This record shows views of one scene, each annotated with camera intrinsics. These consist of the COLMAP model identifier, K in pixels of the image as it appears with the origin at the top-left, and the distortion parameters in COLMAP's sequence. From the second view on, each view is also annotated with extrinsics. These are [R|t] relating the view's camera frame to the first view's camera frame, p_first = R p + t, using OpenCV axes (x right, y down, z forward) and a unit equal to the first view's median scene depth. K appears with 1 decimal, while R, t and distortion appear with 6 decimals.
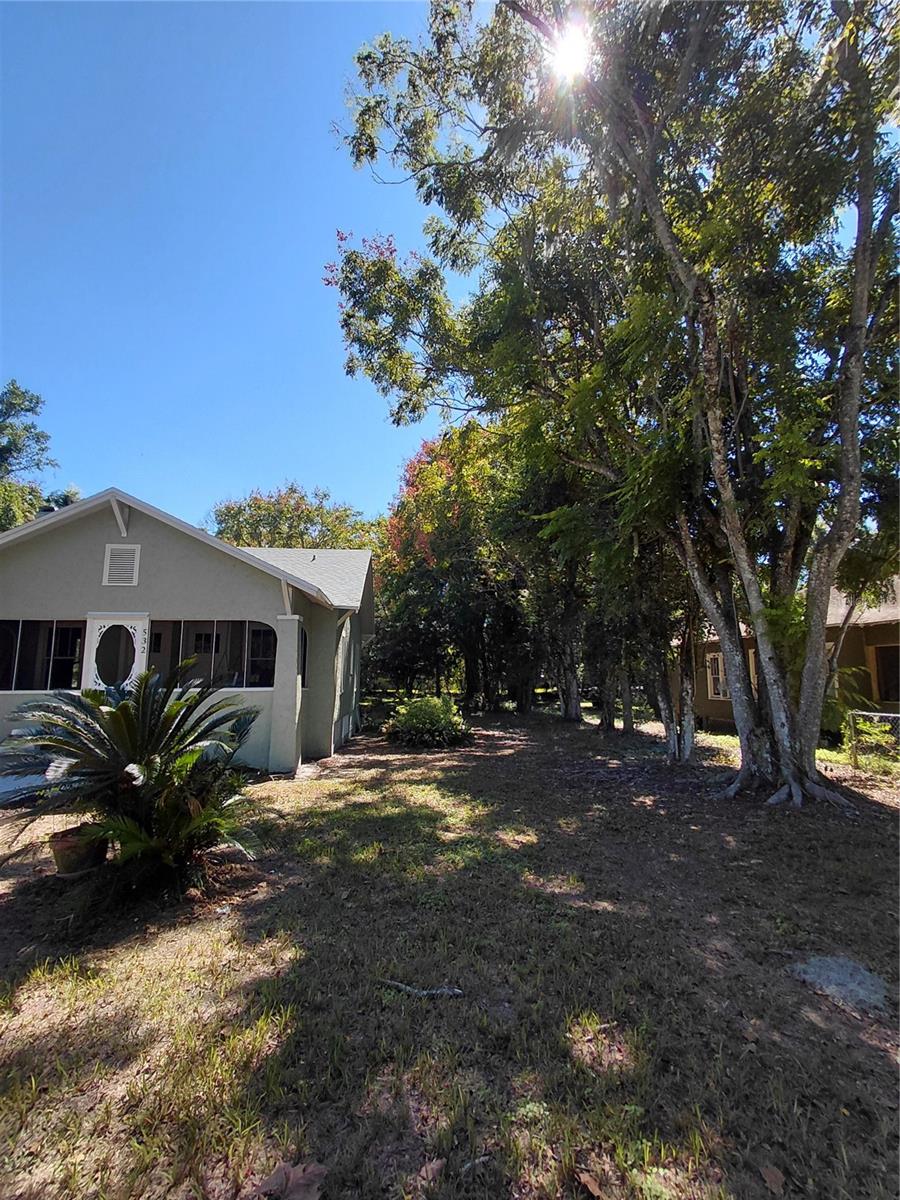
lens RADIAL K [[565.5, 0, 449.3], [0, 565.5, 602.4], [0, 0, 1]] dist [-0.002005, -0.003949]
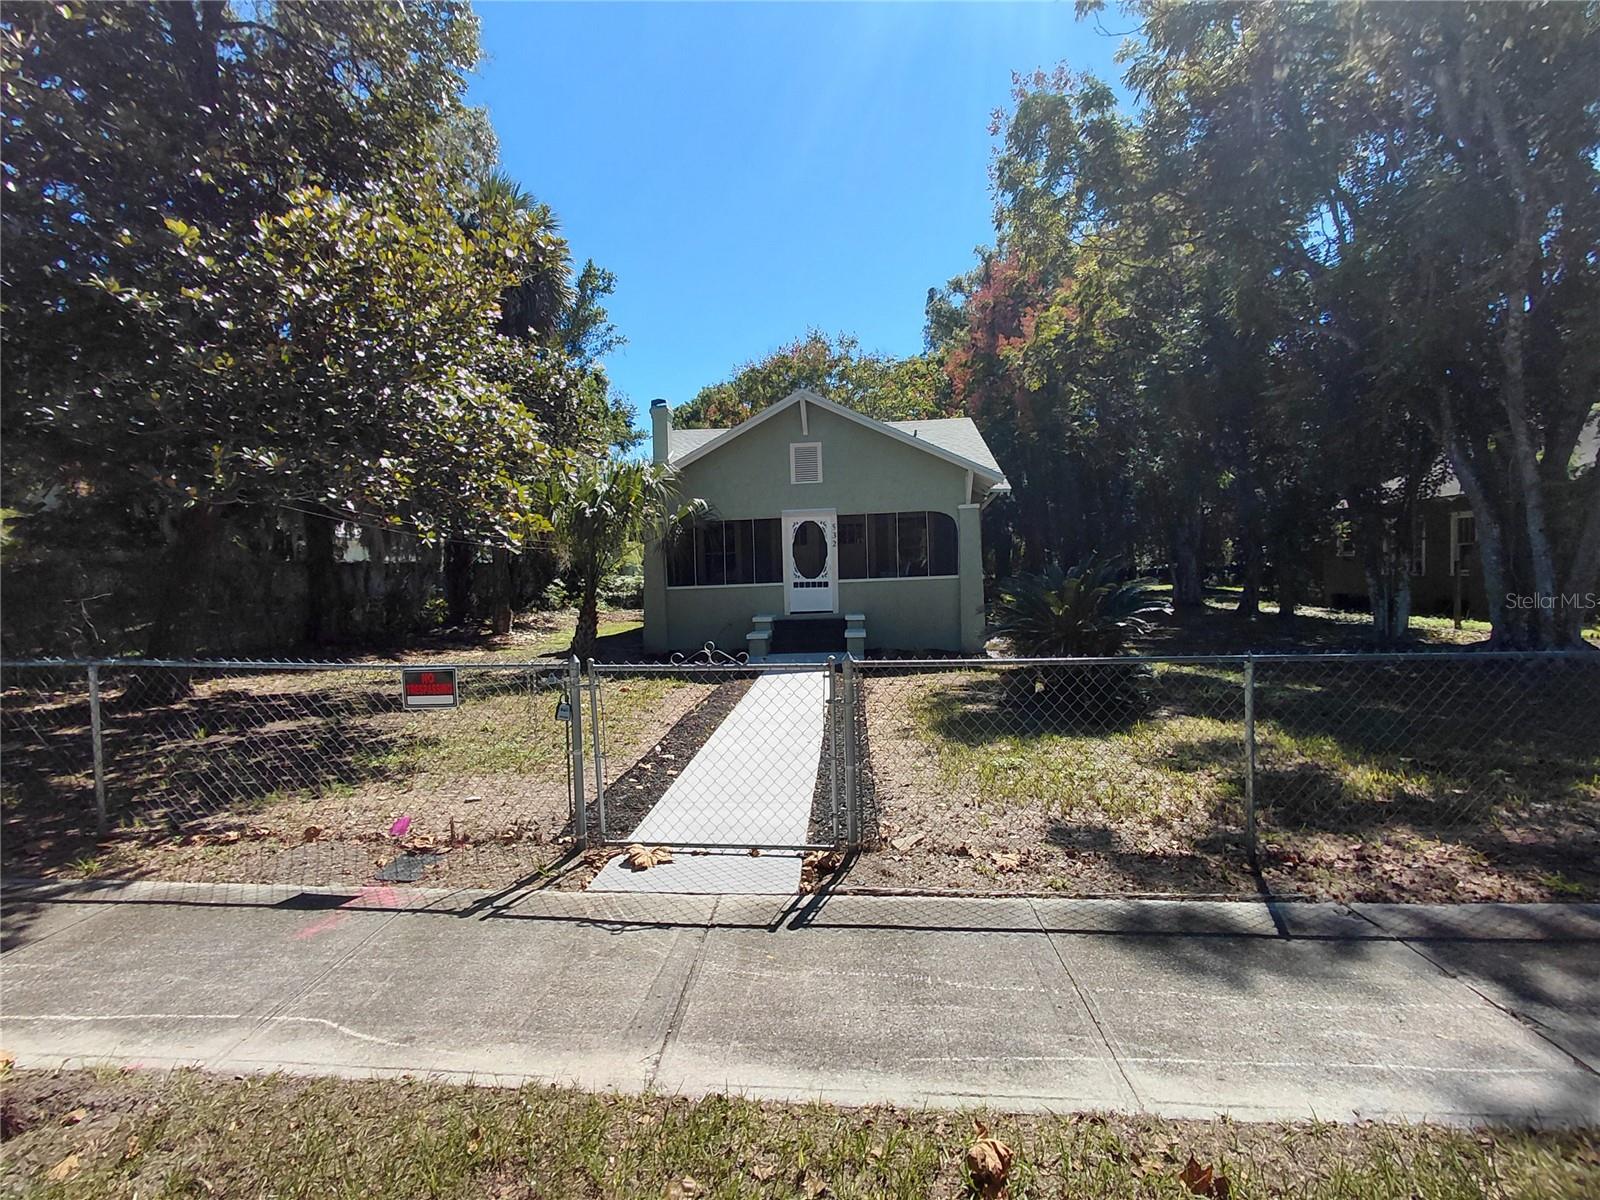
lens RADIAL K [[754.0, 0, 800.6], [0, 754.0, 593.5], [0, 0, 1]] dist [-0.002005, -0.003949]
pose [[0.984290, -0.027011, -0.174484, -0.343098], [0.056706, 0.984236, 0.167523, -0.059880], [0.167208, -0.174785, 0.970305, -0.367632]]
